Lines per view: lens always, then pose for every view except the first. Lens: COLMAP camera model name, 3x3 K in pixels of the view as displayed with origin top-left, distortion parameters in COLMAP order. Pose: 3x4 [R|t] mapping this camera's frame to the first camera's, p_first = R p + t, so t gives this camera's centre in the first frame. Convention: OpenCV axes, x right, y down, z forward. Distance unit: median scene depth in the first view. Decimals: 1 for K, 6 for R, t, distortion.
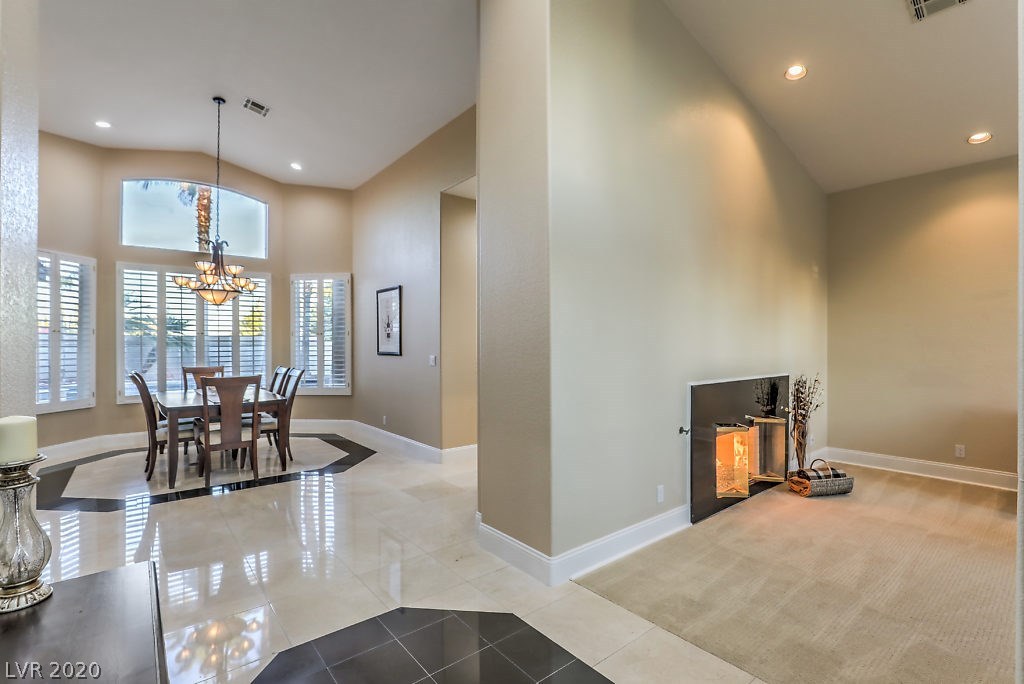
lens RADIAL K [[468.4, 0, 516.9], [0, 468.4, 339.9], [0, 0, 1]] dist [-0.024402, 0.005713]
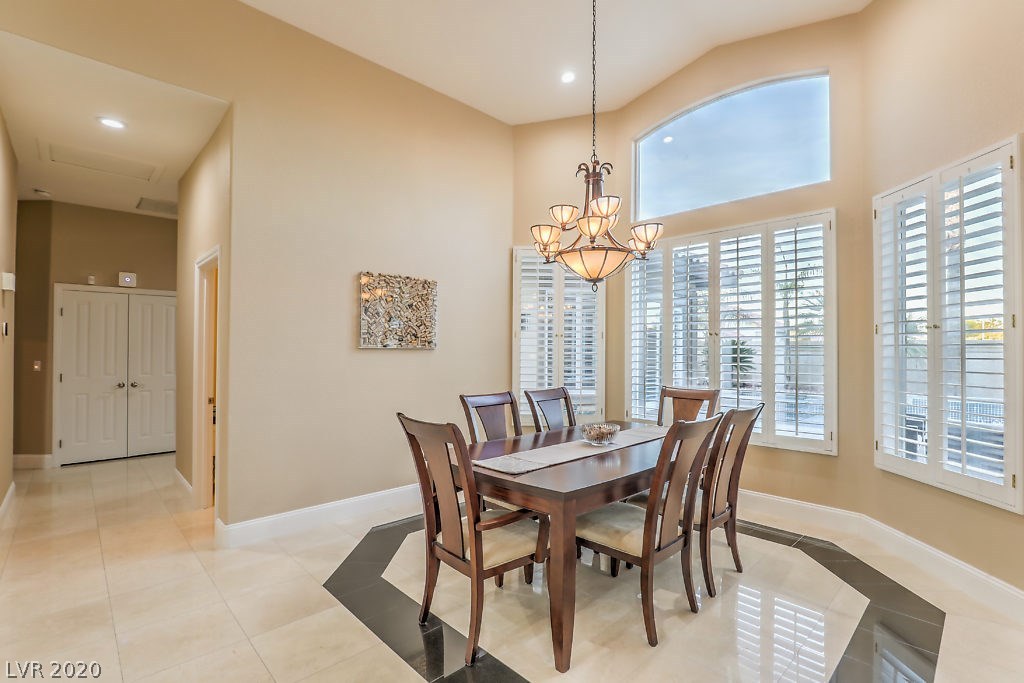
lens RADIAL K [[468.4, 0, 517.4], [0, 468.4, 345.3], [0, 0, 1]] dist [-0.024402, 0.005713]
pose [[0.085940, -0.001255, -0.996300, -0.089738], [-0.000020, 0.999999, -0.001262, 0.003158], [0.996300, 0.000128, 0.085939, 0.718566]]
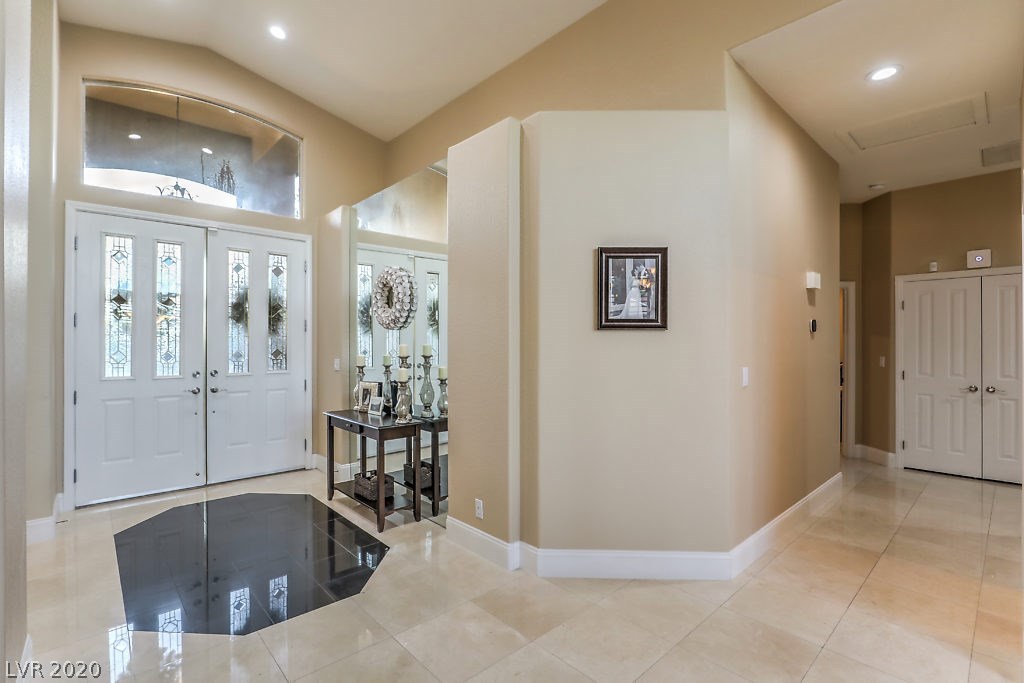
lens RADIAL K [[468.4, 0, 501.9], [0, 468.4, 338.4], [0, 0, 1]] dist [-0.024402, 0.005713]
pose [[-0.998316, 0.002487, -0.057961, -0.258057], [0.003260, 0.999907, -0.013254, 0.006558], [0.057923, -0.013421, -0.998231, 0.716052]]
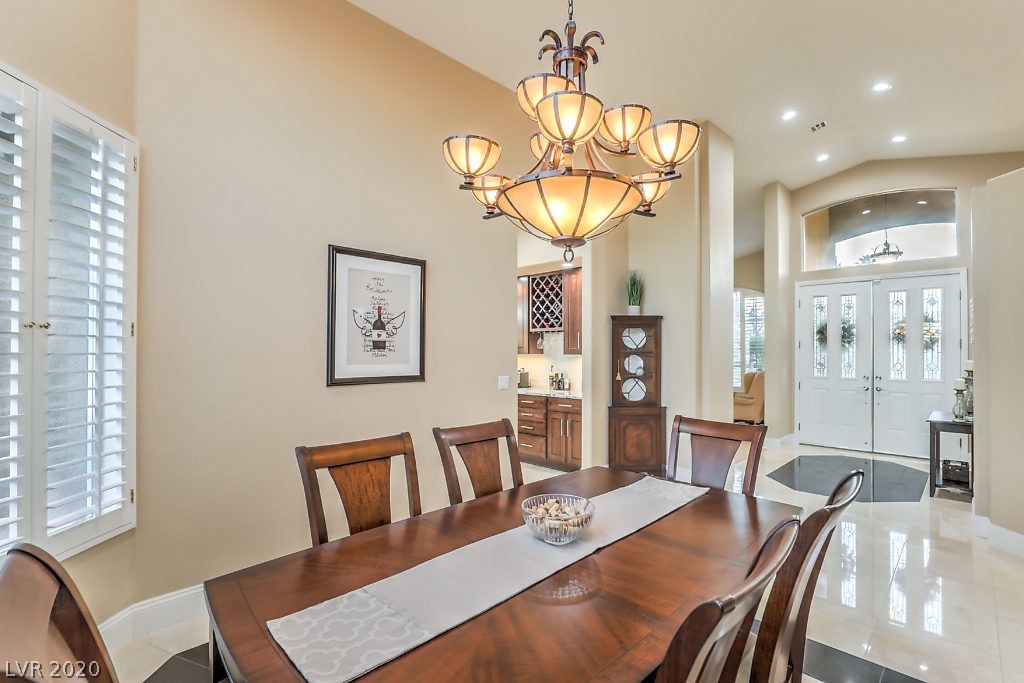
lens RADIAL K [[468.4, 0, 513.3], [0, 468.4, 344.8], [0, 0, 1]] dist [-0.024402, 0.005713]
pose [[-0.096078, 0.018283, 0.995206, -0.801135], [-0.006273, 0.999800, -0.018973, -0.000522], [-0.995354, -0.008066, -0.095944, 0.895551]]
